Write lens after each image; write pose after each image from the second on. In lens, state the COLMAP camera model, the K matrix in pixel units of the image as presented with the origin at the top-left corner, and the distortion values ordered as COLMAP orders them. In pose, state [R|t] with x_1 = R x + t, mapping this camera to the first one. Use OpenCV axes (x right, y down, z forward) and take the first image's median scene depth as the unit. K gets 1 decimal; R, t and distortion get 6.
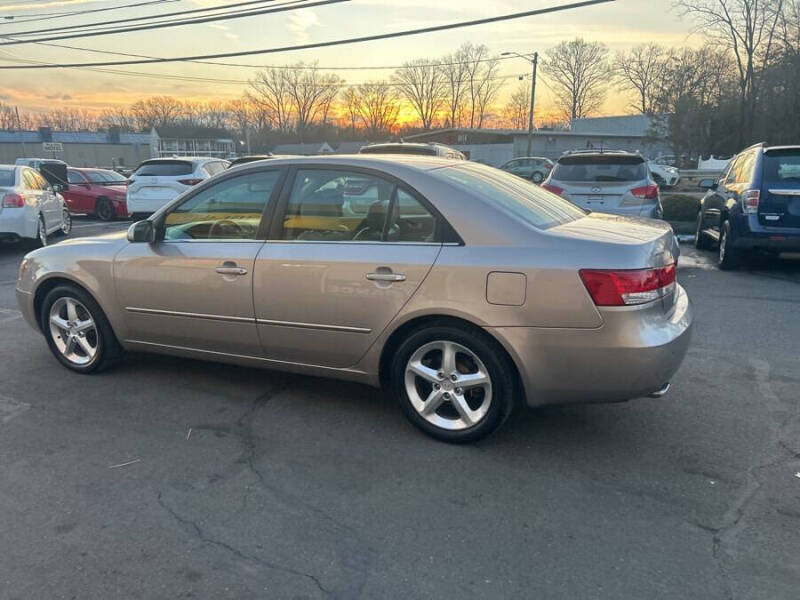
lens RADIAL K [[603.2, 0, 402.8], [0, 603.2, 303.3], [0, 0, 1]] dist [0.044264, -0.046755]
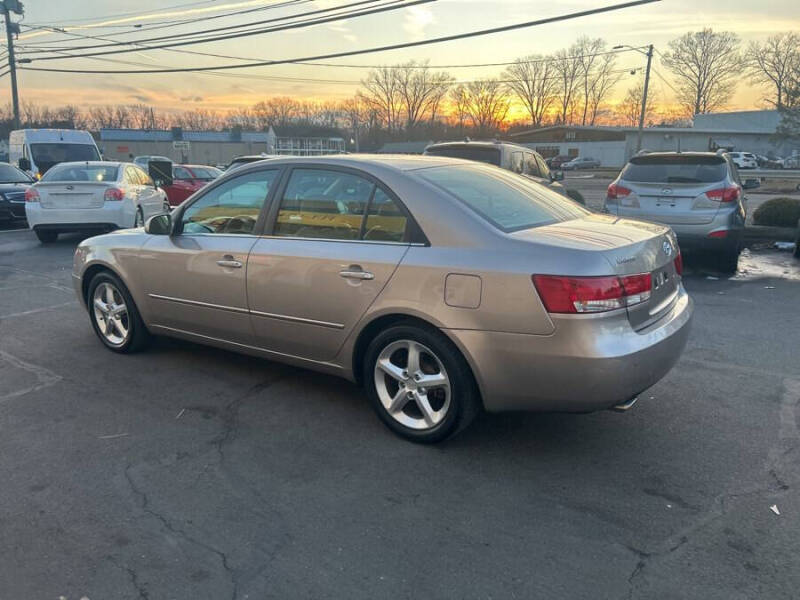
lens RADIAL K [[603.2, 0, 403.6], [0, 603.2, 304.0], [0, 0, 1]] dist [0.044264, -0.046755]
pose [[0.984960, 0.044771, -0.166882, 0.175902], [-0.044055, 0.998997, 0.007991, -0.004574], [0.167073, -0.000519, 0.985944, 0.004128]]
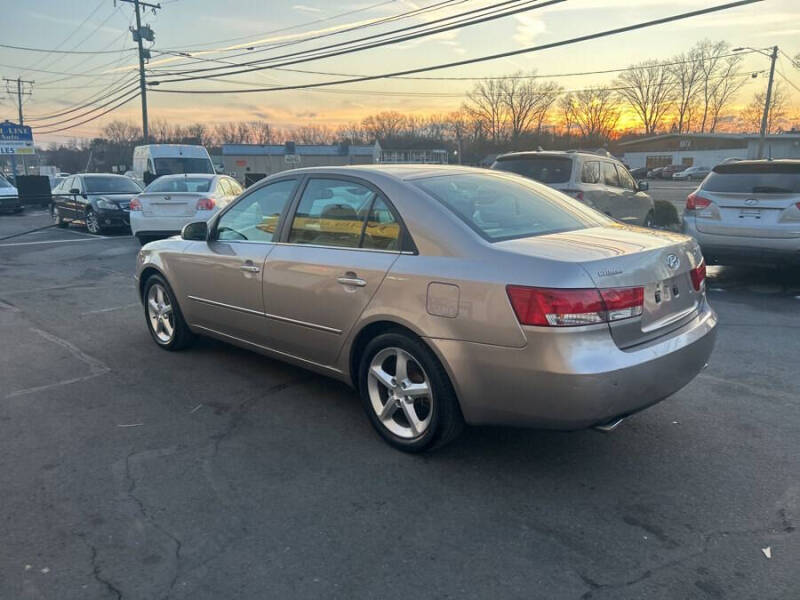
lens RADIAL K [[603.2, 0, 403.2], [0, 603.2, 301.7], [0, 0, 1]] dist [0.044264, -0.046755]
pose [[0.941620, 0.070506, -0.329212, 0.316604], [-0.075892, 0.997110, -0.003521, -0.009406], [0.328012, 0.028300, 0.944250, 0.037230]]
